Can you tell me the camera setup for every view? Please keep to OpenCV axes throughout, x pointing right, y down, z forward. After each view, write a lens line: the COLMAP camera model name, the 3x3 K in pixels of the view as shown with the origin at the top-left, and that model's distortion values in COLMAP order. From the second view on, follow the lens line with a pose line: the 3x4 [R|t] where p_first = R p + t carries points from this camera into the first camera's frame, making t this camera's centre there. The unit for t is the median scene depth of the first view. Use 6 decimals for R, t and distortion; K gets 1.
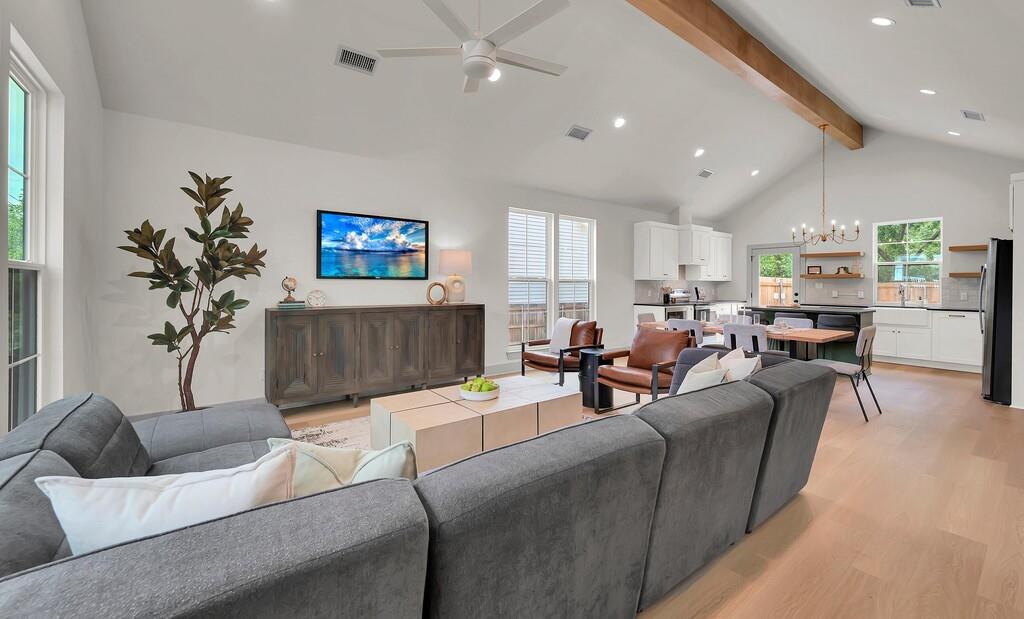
lens RADIAL K [[407.8, 0, 515.5], [0, 407.8, 283.4], [0, 0, 1]] dist [-0.004429, -0.000030]
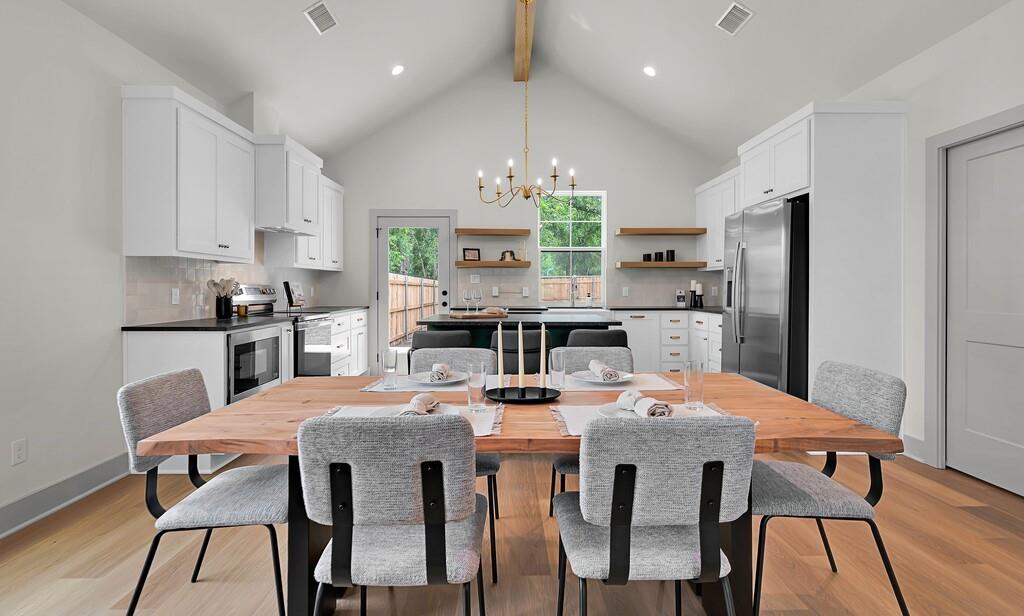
lens RADIAL K [[482.5, 0, 513.7], [0, 482.5, 292.8], [0, 0, 1]] dist [-0.028437, -0.000907]
pose [[0.591297, -0.012675, 0.806354, 0.258439], [-0.000158, 0.999875, 0.015834, 0.024594], [-0.806454, -0.009490, 0.591221, 0.795500]]
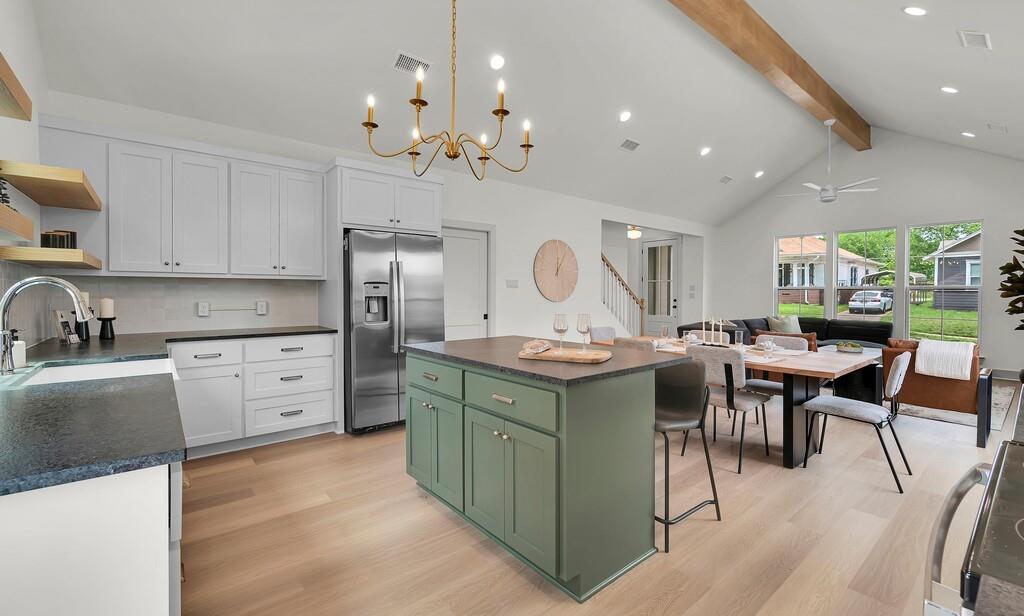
lens RADIAL K [[437.1, 0, 515.4], [0, 437.1, 306.7], [0, 0, 1]] dist [-0.003725, 0.001806]
pose [[-0.998803, -0.004309, -0.048731, 0.941500], [-0.005793, 0.999523, 0.030349, 0.010112], [0.048577, 0.030595, -0.998351, 1.778527]]
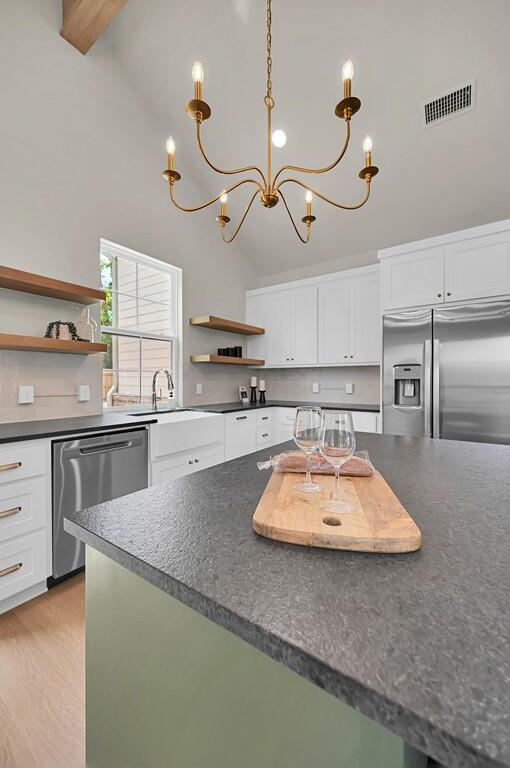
lens RADIAL K [[300.7, 0, 253.2], [0, 300.7, 382.4], [0, 0, 1]] dist [-0.003152, -0.000054]
pose [[-0.298120, -0.011714, 0.954457, 0.739450], [-0.004253, 0.999931, 0.010944, 0.017559], [-0.954519, -0.000797, -0.298149, 1.389631]]
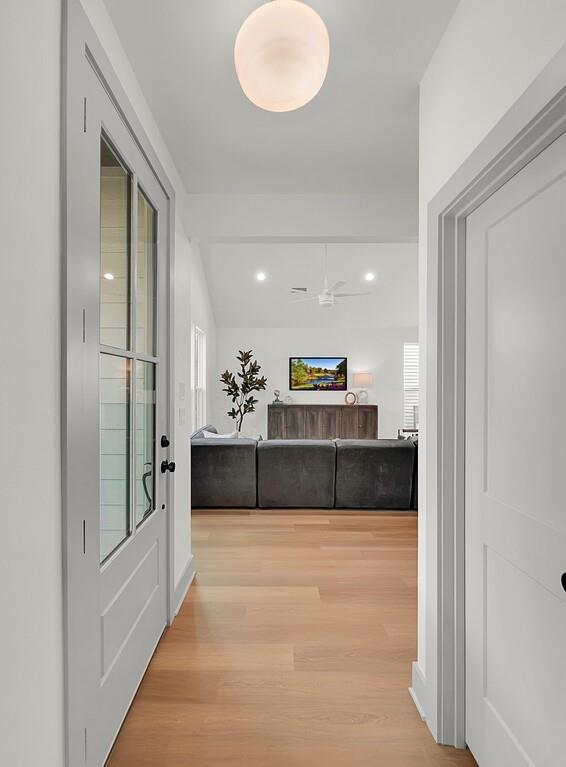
lens RADIAL K [[349.0, 0, 272.7], [0, 349.0, 383.1], [0, 0, 1]] dist [0.001877, -0.000006]
pose [[0.795212, -0.008744, -0.606269, 0.464511], [0.002220, 0.999931, -0.011510, -0.025280], [0.606328, 0.007807, 0.795176, -0.415531]]
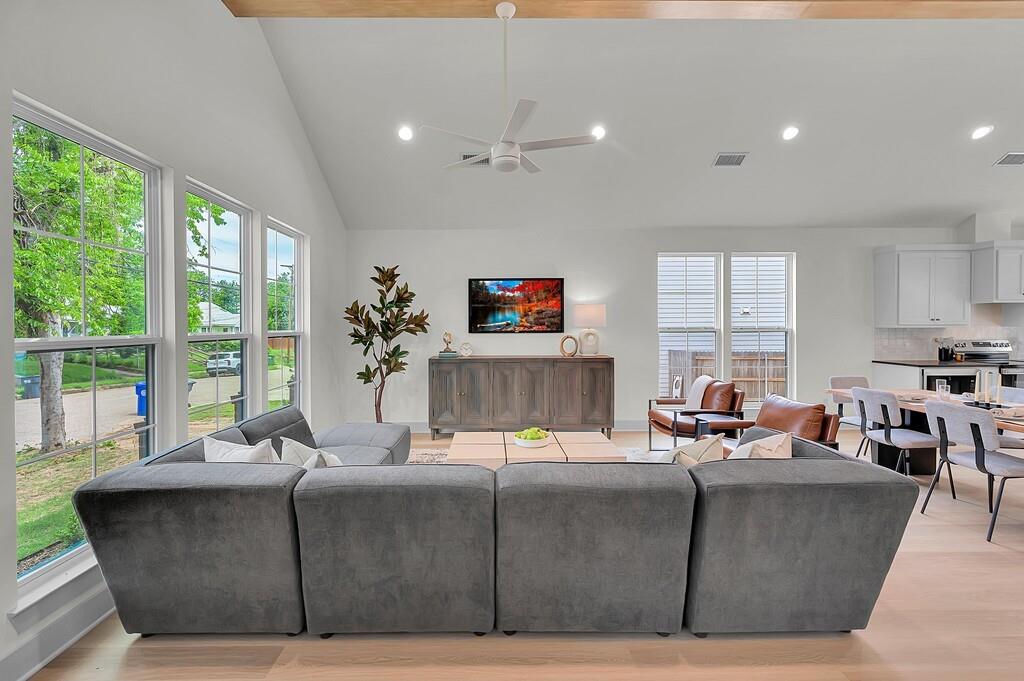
lens RADIAL K [[429.1, 0, 498.6], [0, 429.1, 327.2], [0, 0, 1]] dist [-0.000147, 0.000437]
pose [[0.802600, -0.004449, -0.596501, 0.331427], [0.010944, 0.999914, 0.007267, -0.034504], [0.596417, -0.012361, 0.802580, -0.007391]]
